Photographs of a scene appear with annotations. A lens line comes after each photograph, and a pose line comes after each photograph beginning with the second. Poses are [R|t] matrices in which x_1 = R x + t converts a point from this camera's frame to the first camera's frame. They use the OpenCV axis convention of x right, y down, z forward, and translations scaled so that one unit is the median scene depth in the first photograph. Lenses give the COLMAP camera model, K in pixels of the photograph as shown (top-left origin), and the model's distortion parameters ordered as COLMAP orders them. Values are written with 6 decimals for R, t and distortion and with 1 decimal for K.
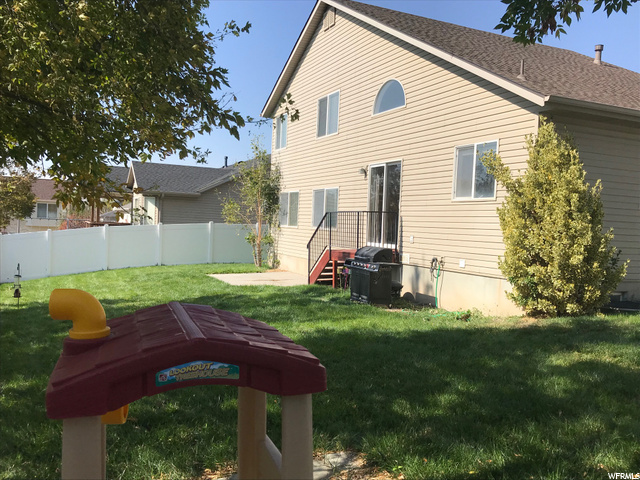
lens RADIAL K [[575.2, 0, 320.1], [0, 575.2, 240.7], [0, 0, 1]] dist [0.071241, -0.077452]
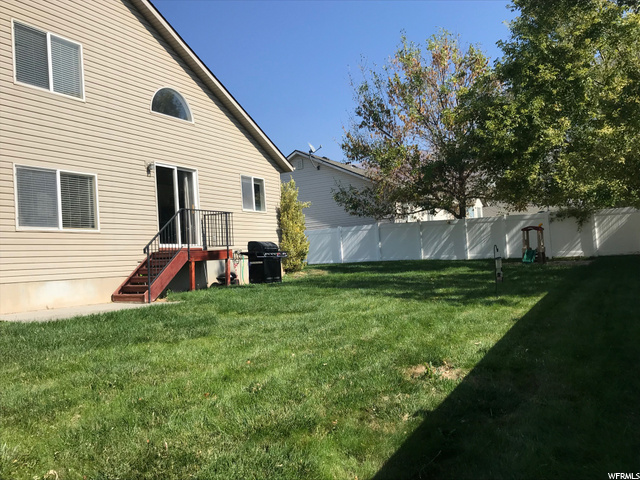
lens RADIAL K [[575.2, 0, 317.0], [0, 575.2, 235.7], [0, 0, 1]] dist [0.071241, -0.077452]
pose [[-0.610296, 0.026592, 0.791727, -0.867775], [0.053109, 0.998561, 0.007400, -0.004605], [-0.790391, 0.046564, -0.610830, 1.446826]]
